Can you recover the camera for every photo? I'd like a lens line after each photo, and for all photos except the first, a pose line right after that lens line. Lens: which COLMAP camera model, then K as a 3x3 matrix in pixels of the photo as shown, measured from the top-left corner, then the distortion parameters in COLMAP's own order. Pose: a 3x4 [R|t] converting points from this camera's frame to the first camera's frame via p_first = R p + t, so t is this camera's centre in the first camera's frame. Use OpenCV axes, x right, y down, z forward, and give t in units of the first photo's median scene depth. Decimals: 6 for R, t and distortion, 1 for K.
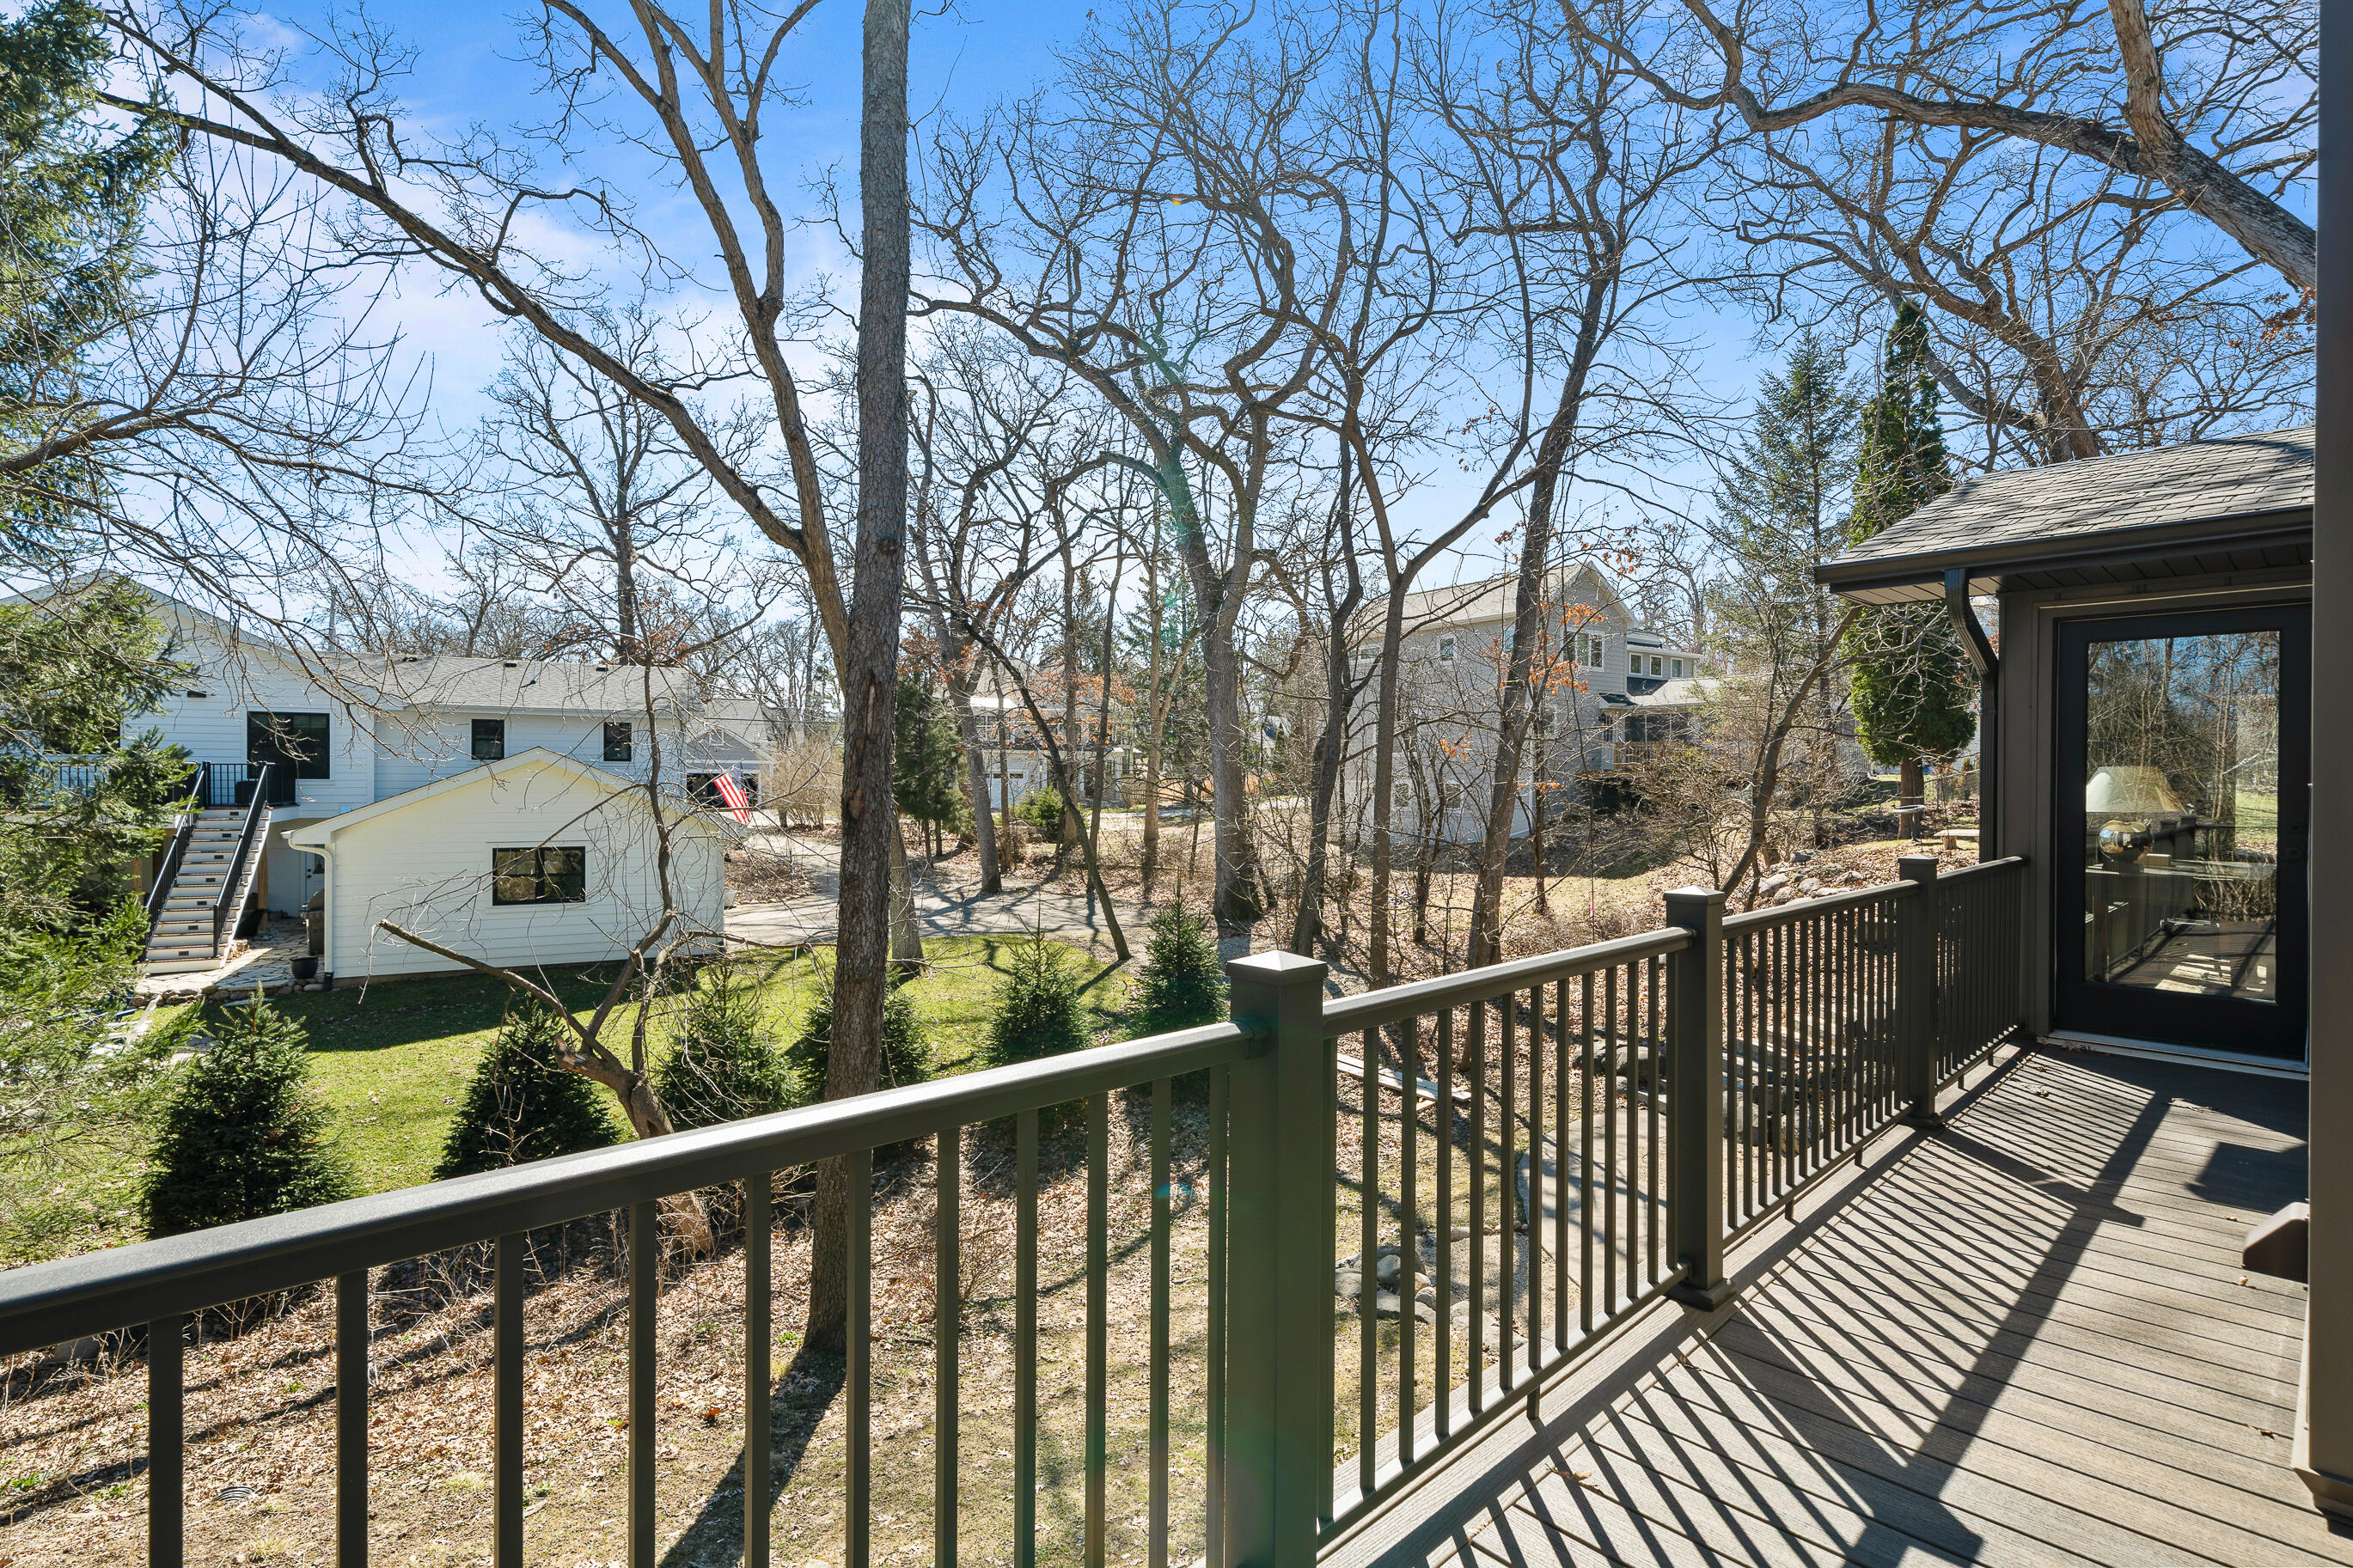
lens RADIAL K [[1113.5, 0, 1176.5], [0, 1113.5, 784.0], [0, 0, 1]] dist [0.000146, 0.000141]
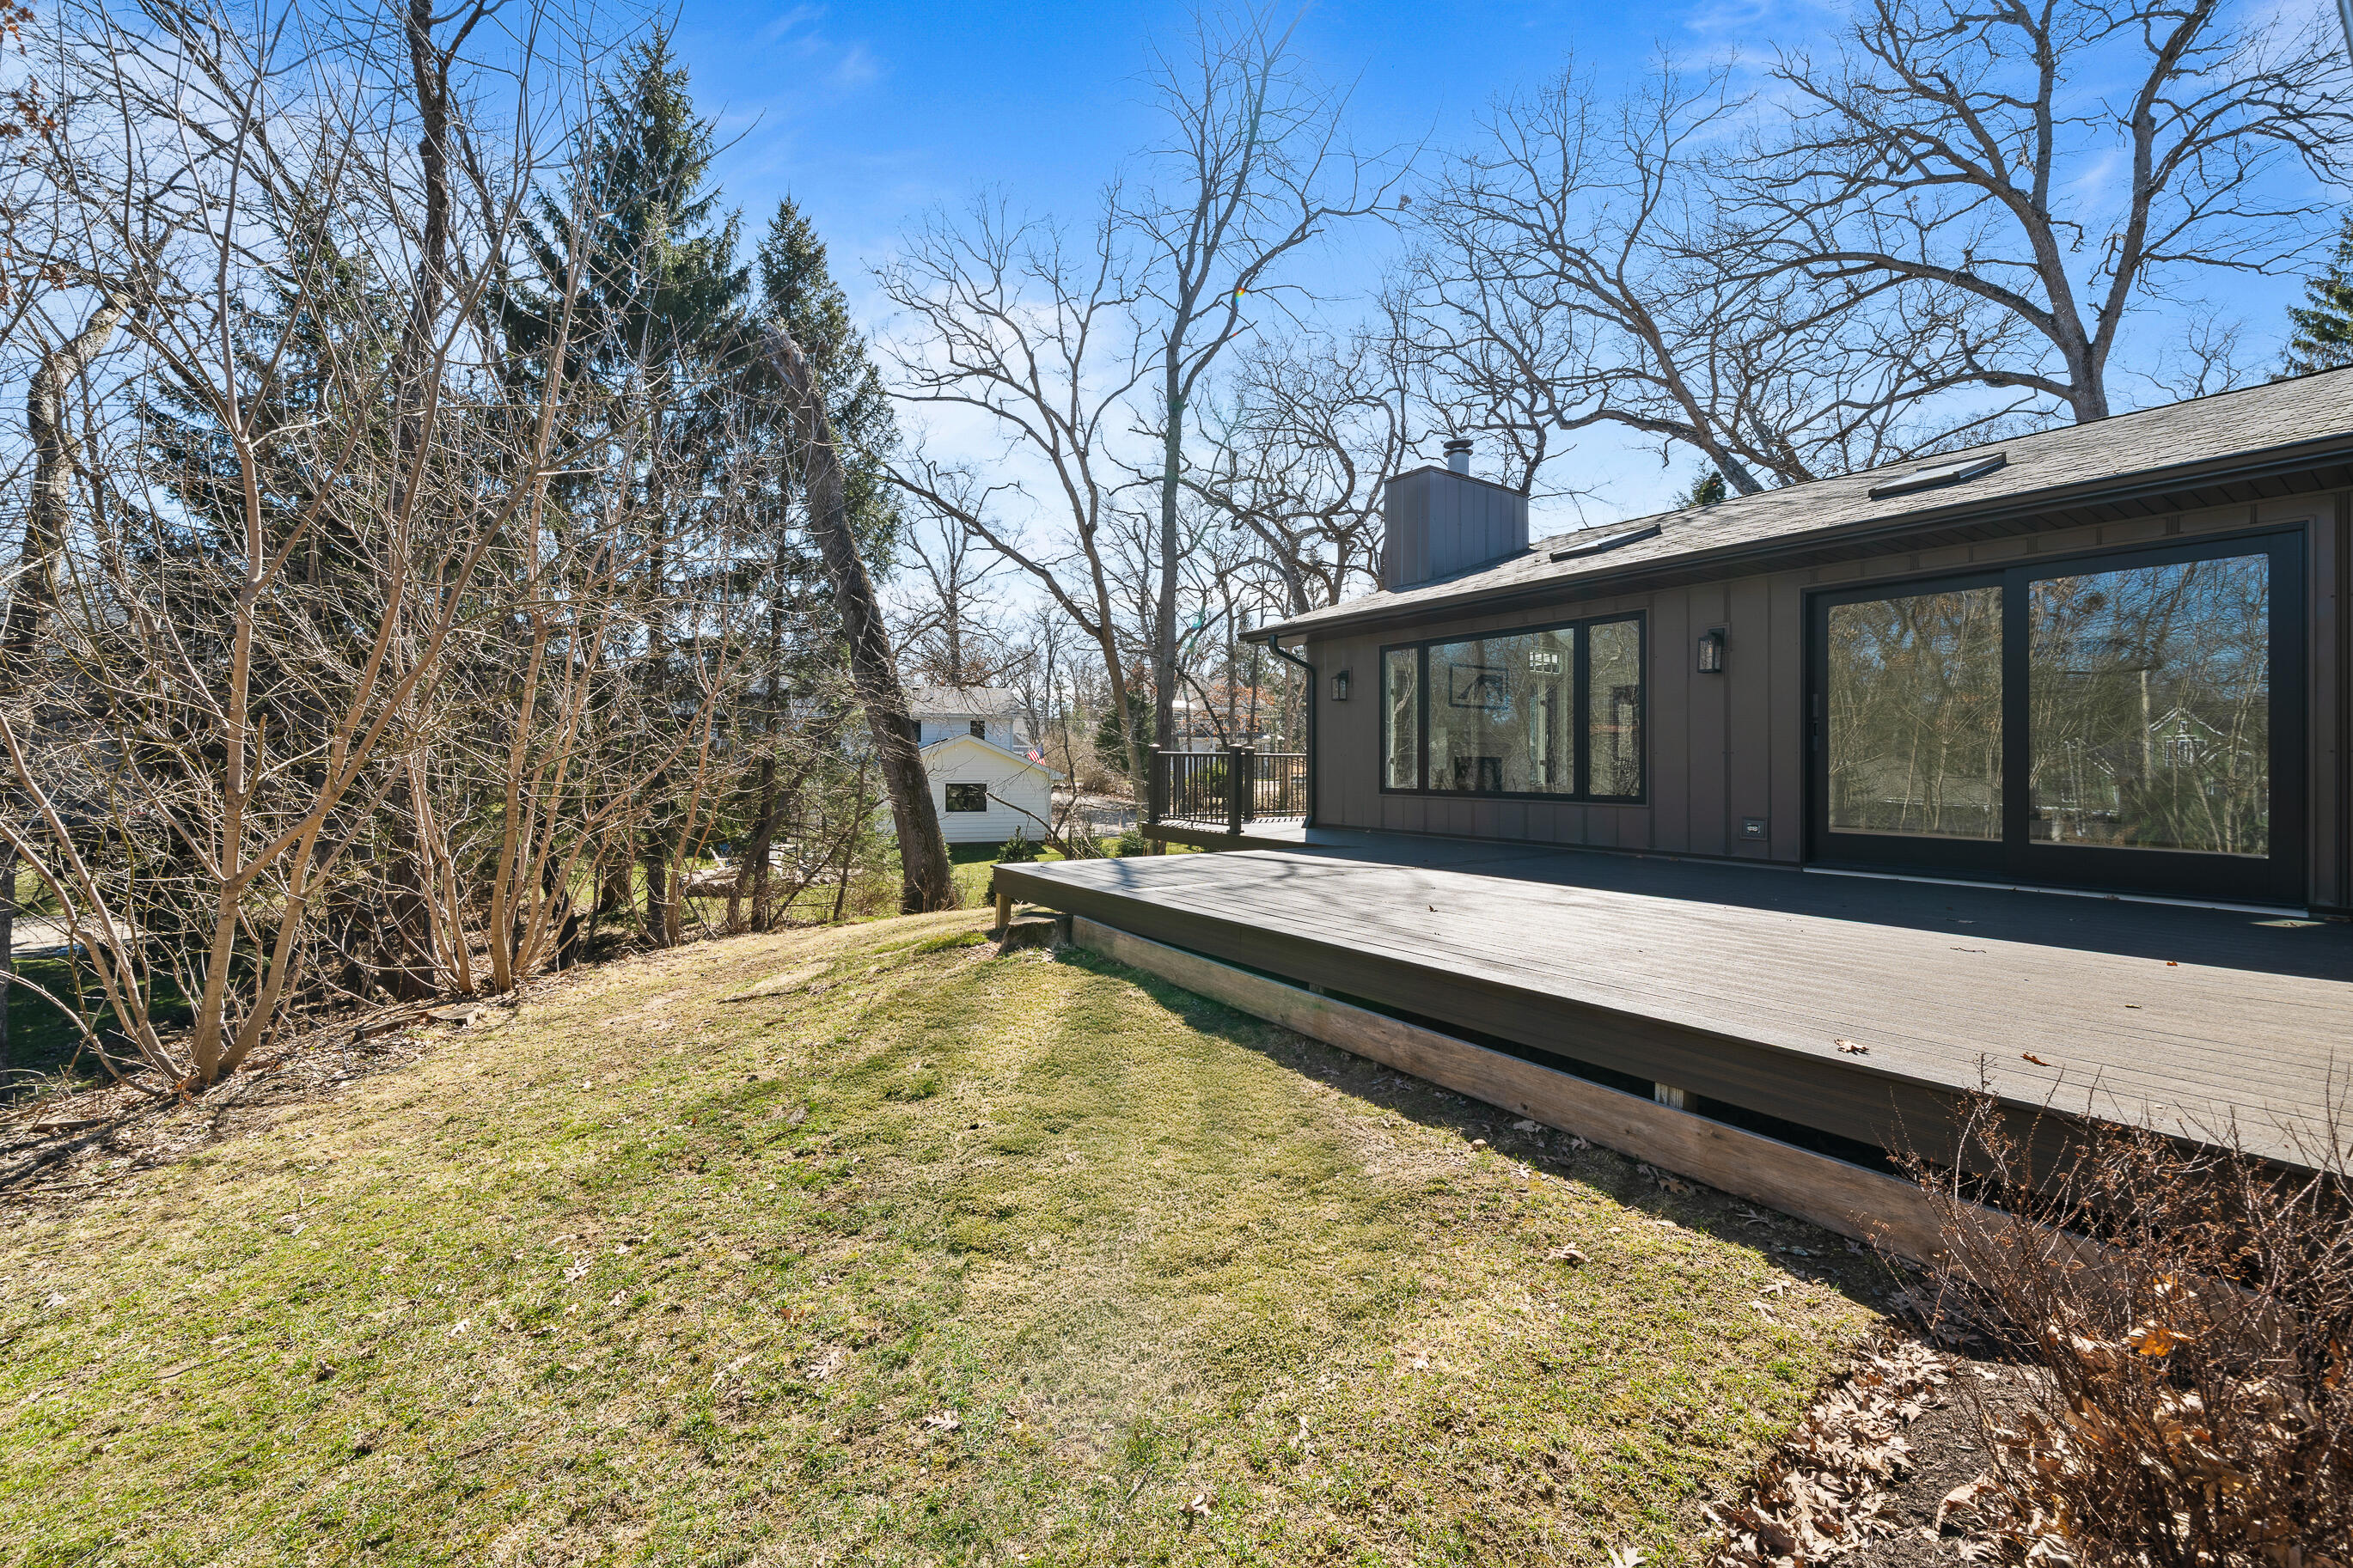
lens RADIAL K [[893.7, 0, 1180.2], [0, 893.7, 758.3], [0, 0, 1]] dist [-0.000034, -0.000001]
pose [[0.988380, -0.004701, -0.151933, 0.044825], [0.003846, 0.999975, -0.005922, 0.015975], [0.151957, 0.005268, 0.988373, -0.498336]]
